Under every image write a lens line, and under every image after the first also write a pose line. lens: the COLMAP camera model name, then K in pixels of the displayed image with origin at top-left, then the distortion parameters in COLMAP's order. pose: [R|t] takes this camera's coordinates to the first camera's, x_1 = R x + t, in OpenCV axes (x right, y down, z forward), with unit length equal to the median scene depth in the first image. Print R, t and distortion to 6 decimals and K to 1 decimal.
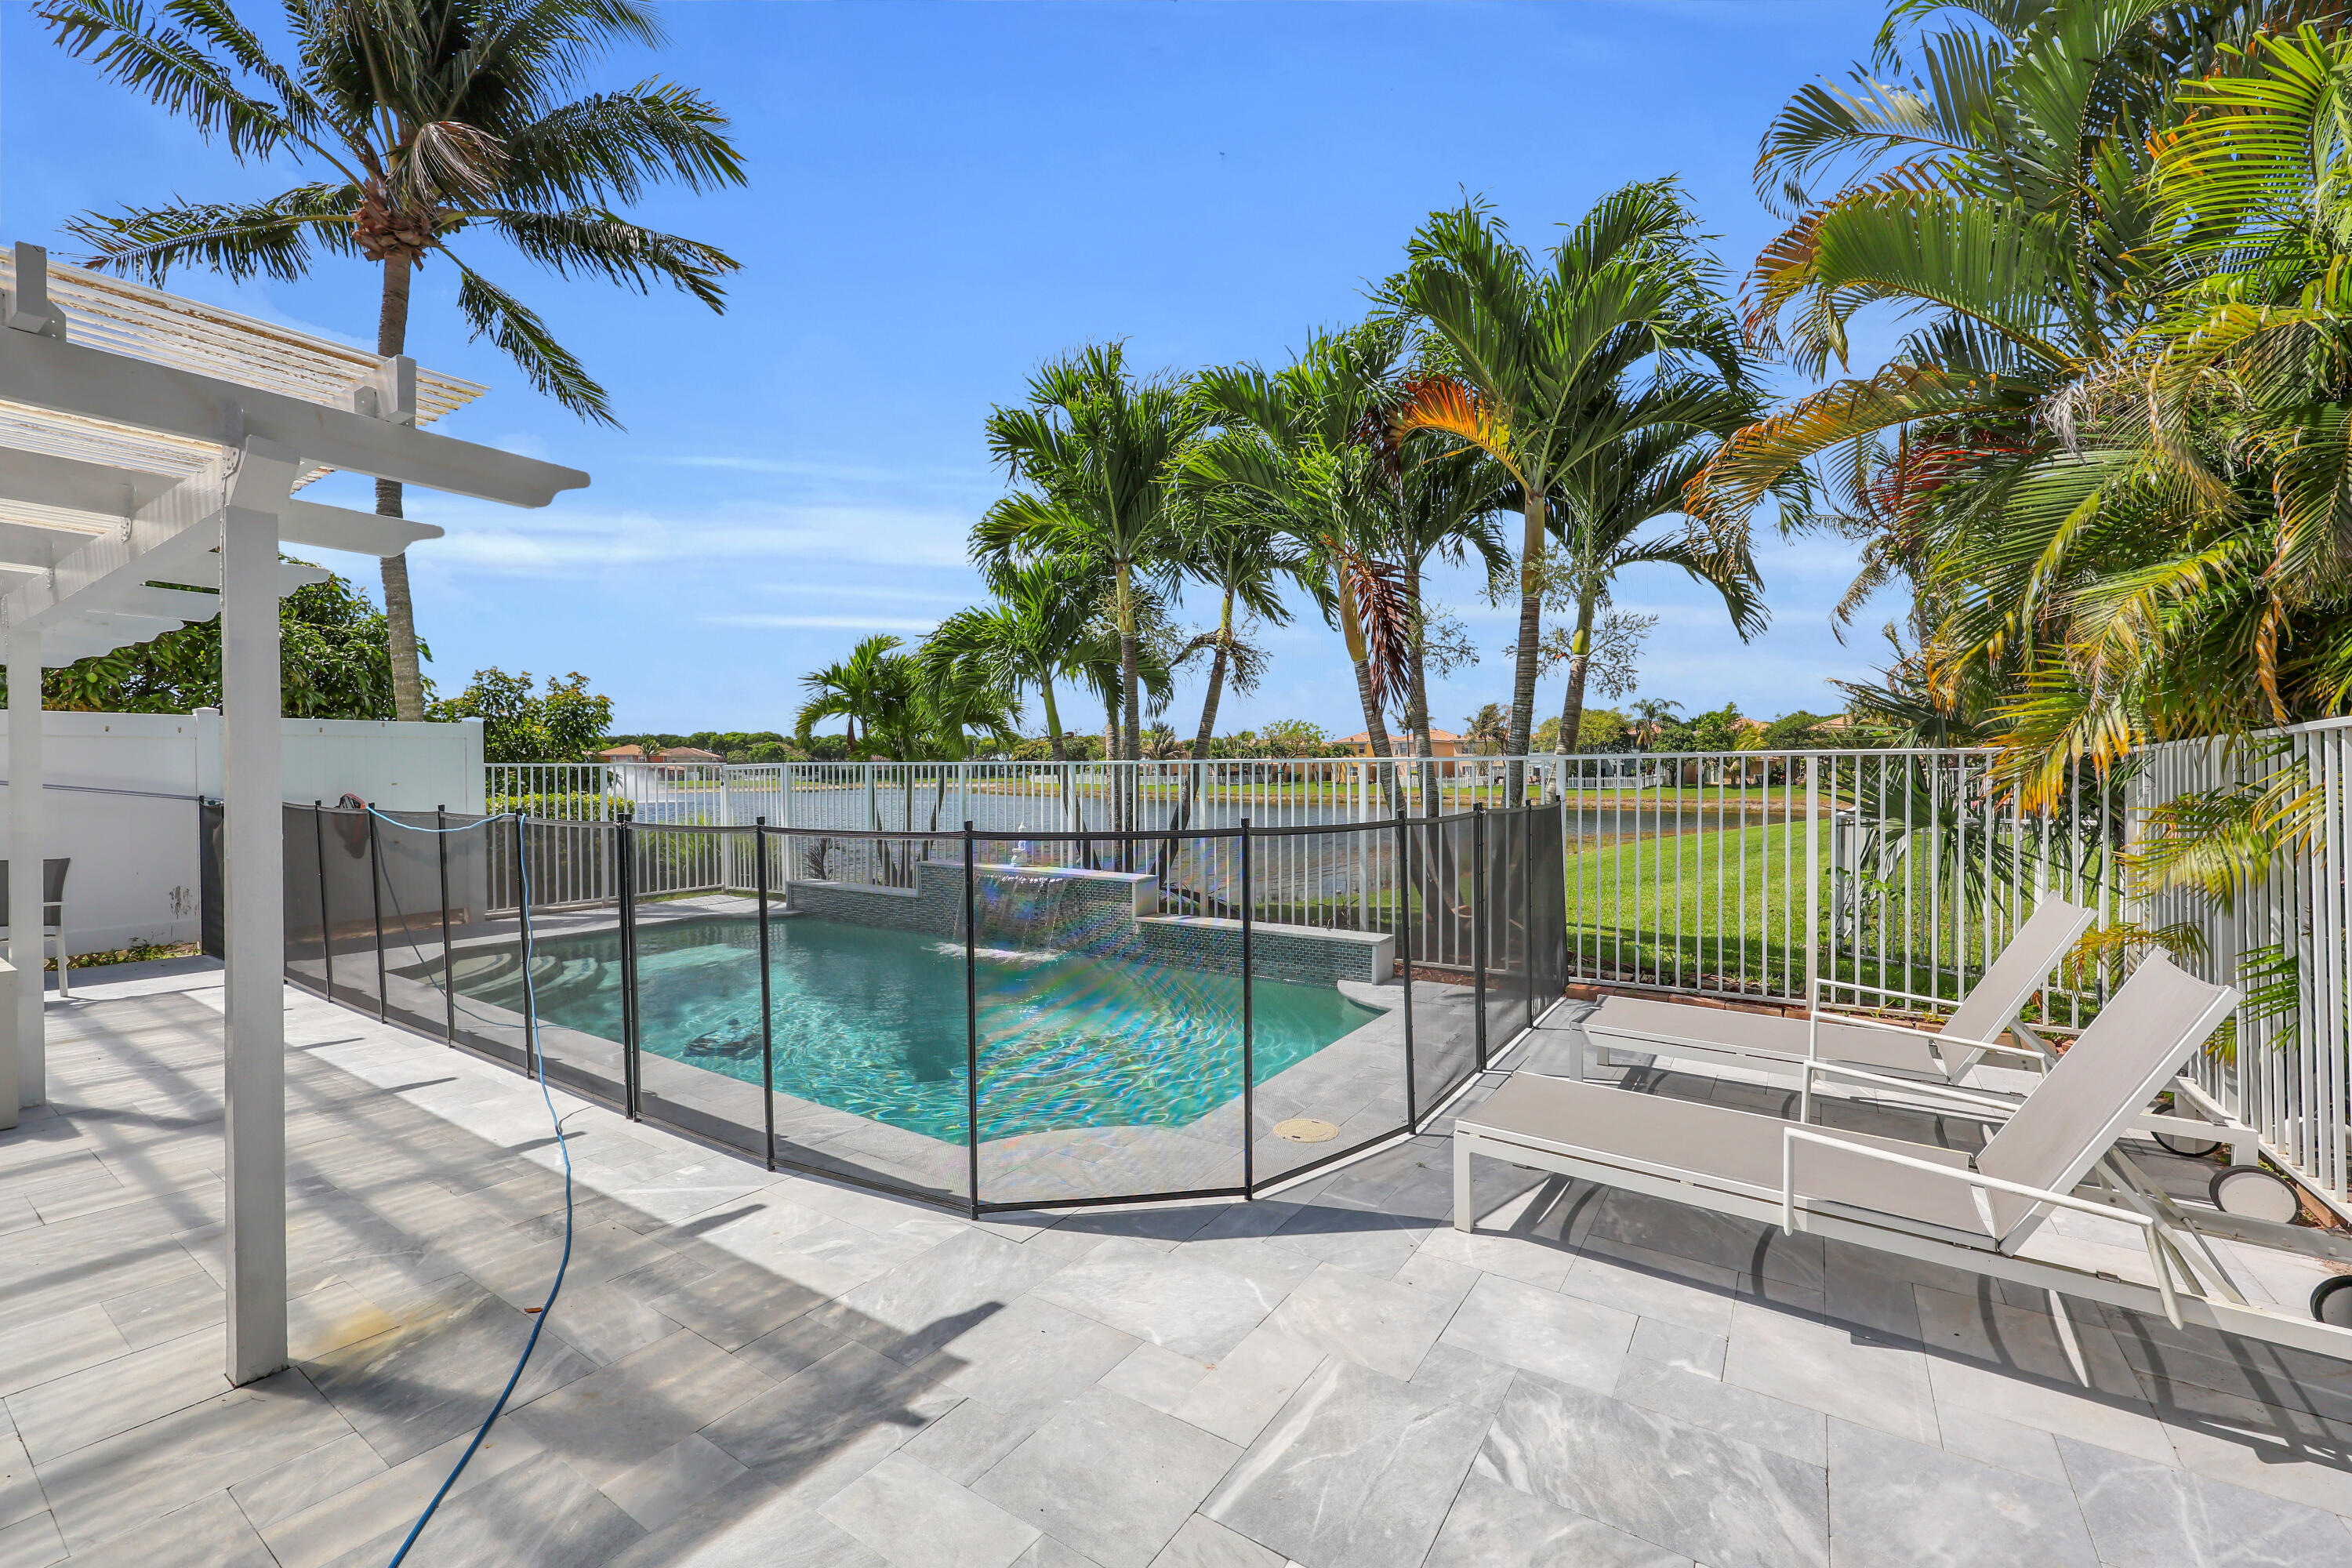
lens RADIAL K [[957.9, 0, 1163.4], [0, 957.9, 774.3], [0, 0, 1]] dist [0.000962, 0.000251]
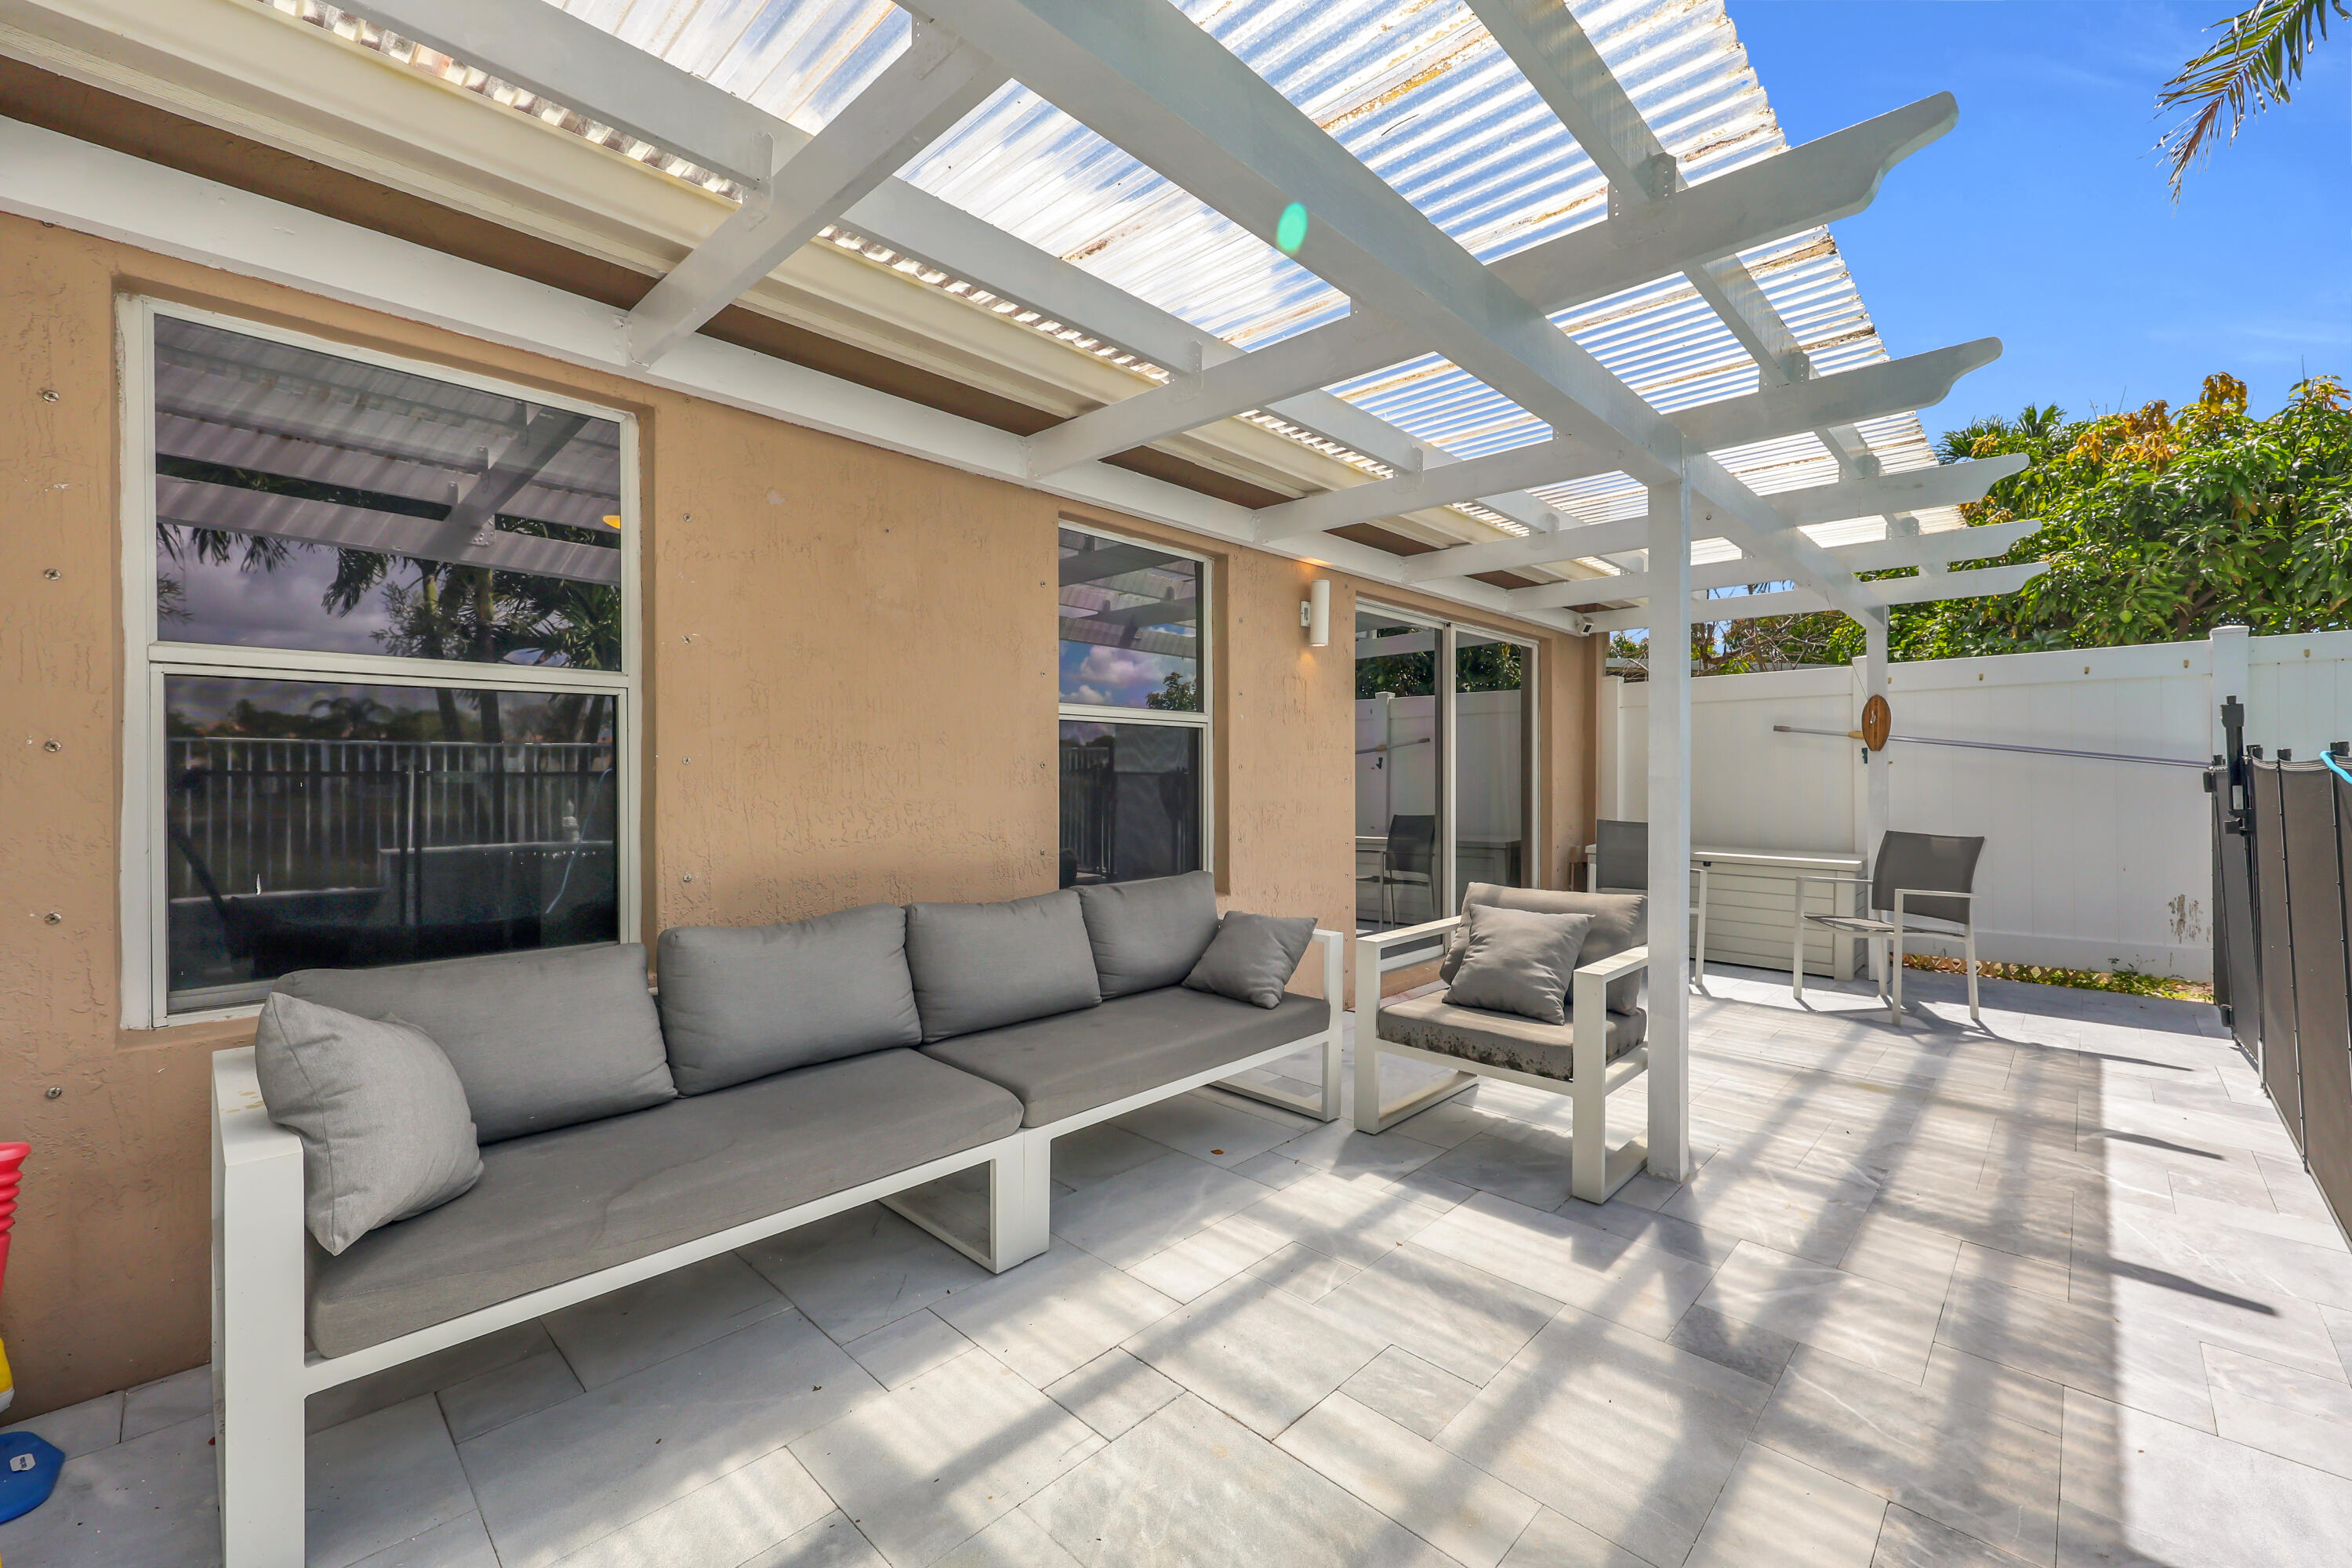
lens RADIAL K [[957.9, 0, 1163.4], [0, 957.9, 774.3], [0, 0, 1]] dist [0.000962, 0.000251]
pose [[-0.172064, 0.004050, -0.985077, -0.259373], [0.001536, 0.999991, 0.003843, 0.030487], [0.985085, -0.000852, -0.172069, 0.450412]]
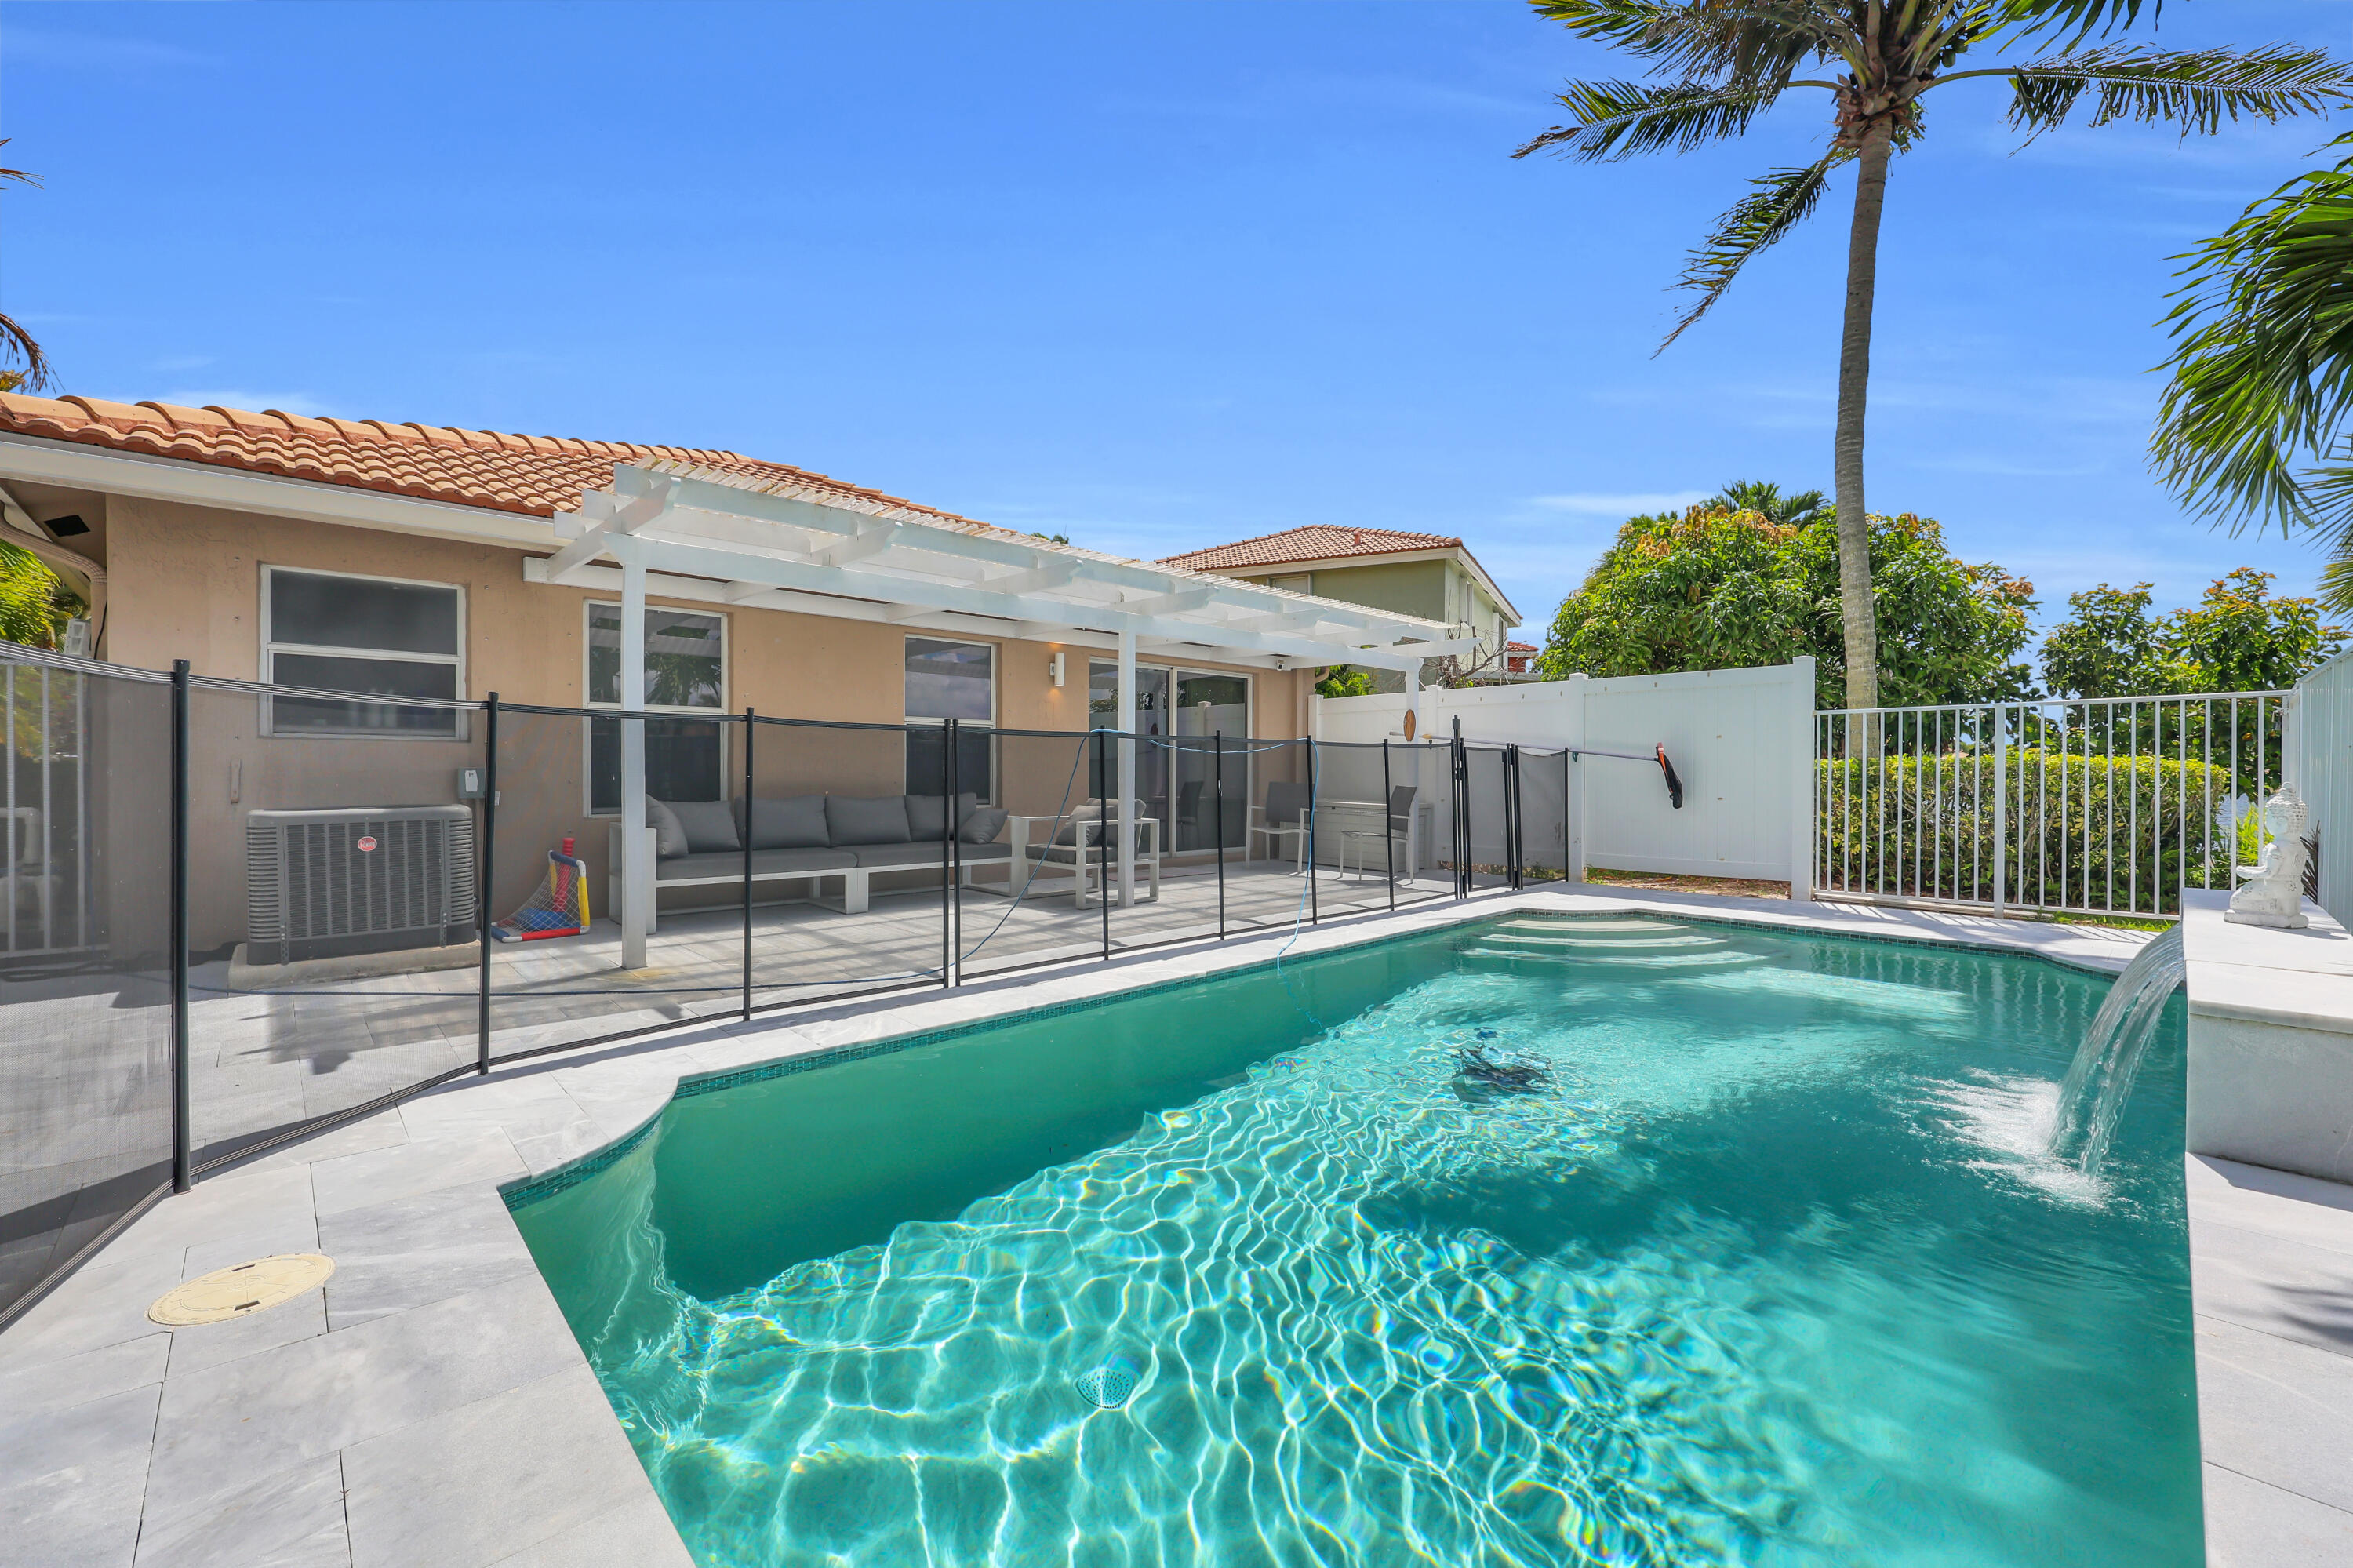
lens RADIAL K [[958.3, 0, 1163.9], [0, 958.3, 774.3], [0, 0, 1]] dist [0.000962, 0.000251]
pose [[-0.209760, 0.010173, -0.977700, 0.287696], [-0.002764, 0.999936, 0.010997, 0.048614], [0.977749, 0.005009, -0.209719, 0.838912]]
